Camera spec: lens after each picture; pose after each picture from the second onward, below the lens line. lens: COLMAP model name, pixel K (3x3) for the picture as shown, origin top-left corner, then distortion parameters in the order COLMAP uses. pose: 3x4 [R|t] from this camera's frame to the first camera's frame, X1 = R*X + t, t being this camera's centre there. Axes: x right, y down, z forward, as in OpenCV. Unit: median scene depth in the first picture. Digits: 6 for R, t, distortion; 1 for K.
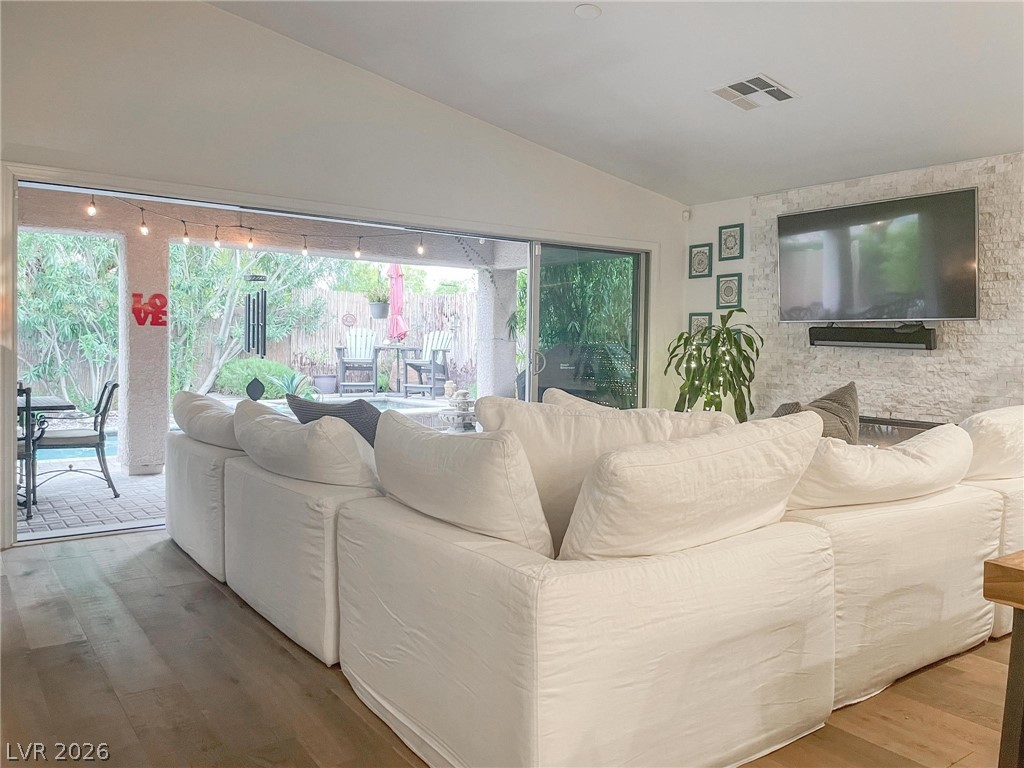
lens RADIAL K [[784.3, 0, 512.0], [0, 784.3, 384.0], [0, 0, 1]] dist [0.071815, -0.109784]
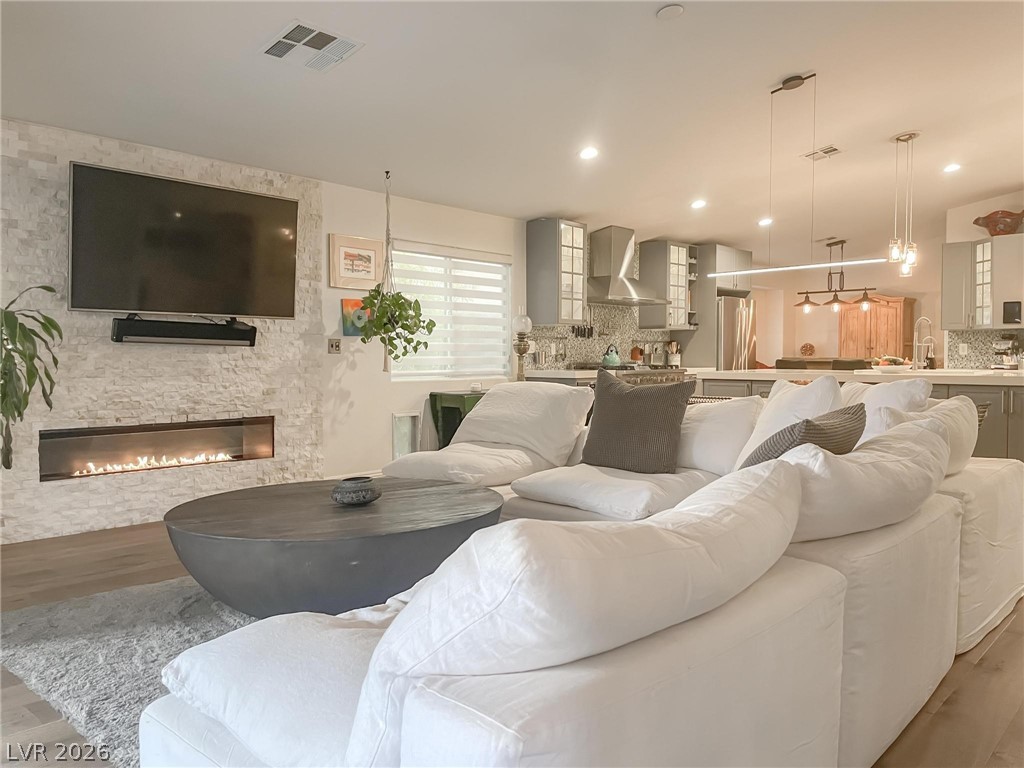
lens RADIAL K [[784.3, 0, 512.0], [0, 784.3, 384.0], [0, 0, 1]] dist [0.071815, -0.109784]
pose [[-0.206070, -0.054069, 0.977042, -0.495738], [0.045034, 0.996890, 0.064666, -0.042319], [-0.977500, 0.057326, -0.202994, 0.816457]]
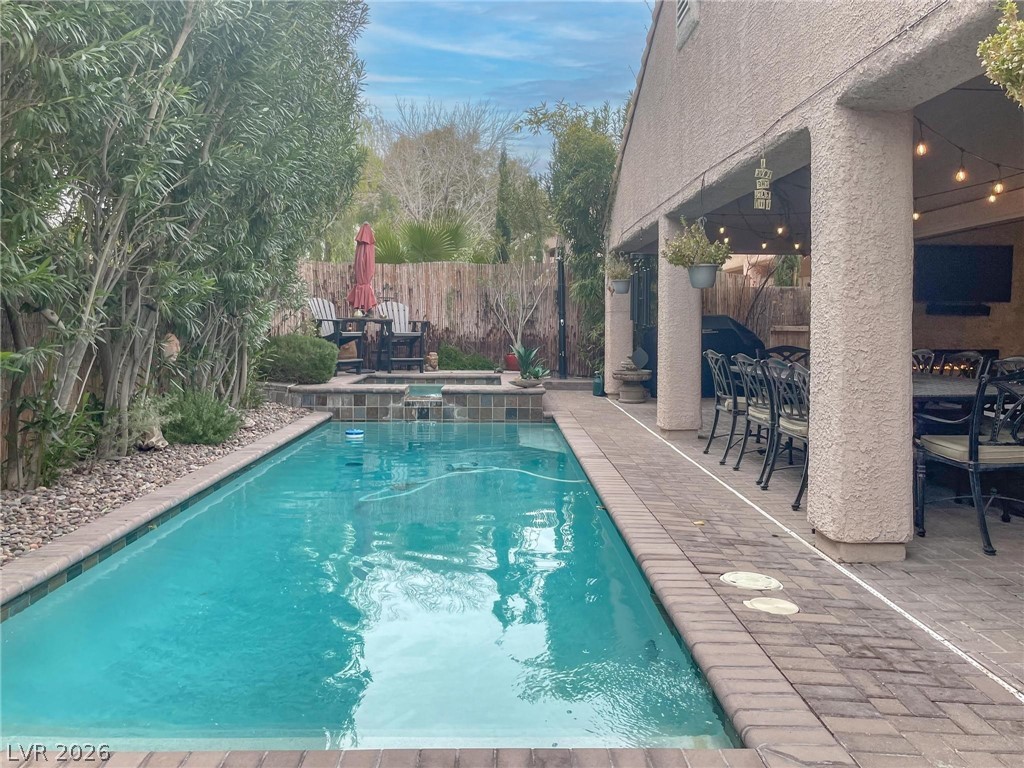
lens RADIAL K [[807.0, 0, 512.9], [0, 807.0, 346.0], [0, 0, 1]] dist [0.088285, -0.126771]
pose [[0.567530, -0.034963, 0.822610, -1.937225], [0.045340, 0.998909, 0.011175, -0.042067], [-0.822104, 0.030955, 0.568496, 0.735413]]
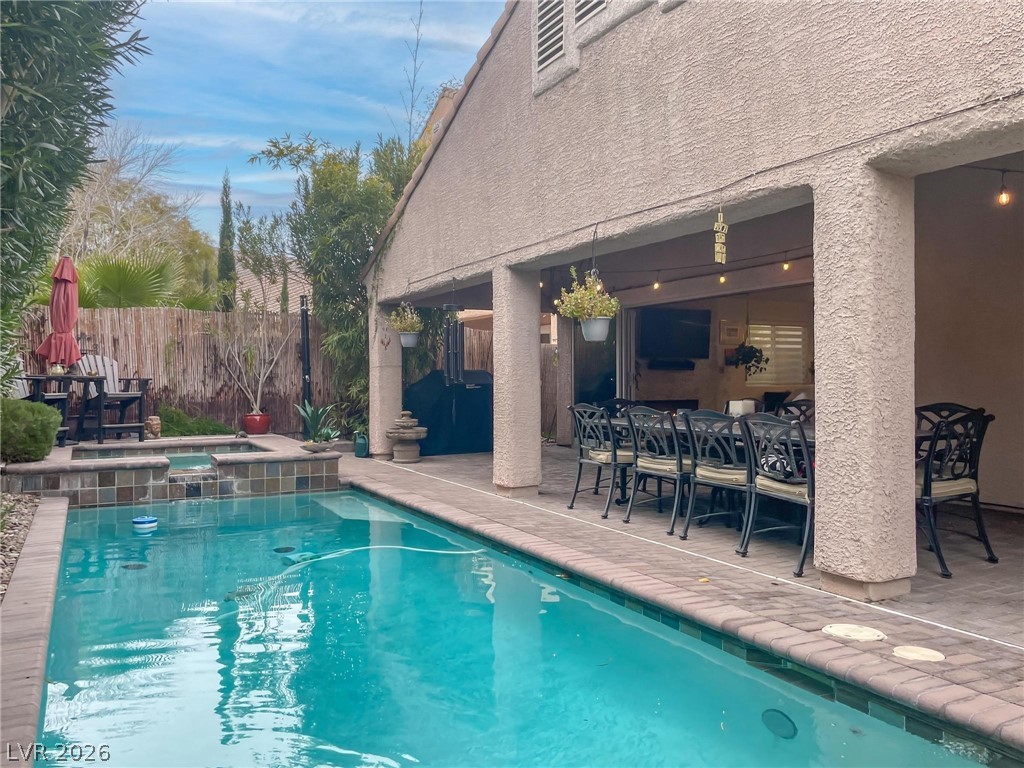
lens RADIAL K [[811.1, 0, 521.1], [0, 811.1, 399.0], [0, 0, 1]] dist [0.091720, -0.139441]
pose [[0.137089, -0.038184, 0.989822, -1.974698], [0.057493, 0.997879, 0.030532, -0.058557], [-0.988889, 0.052722, 0.138994, 1.101675]]
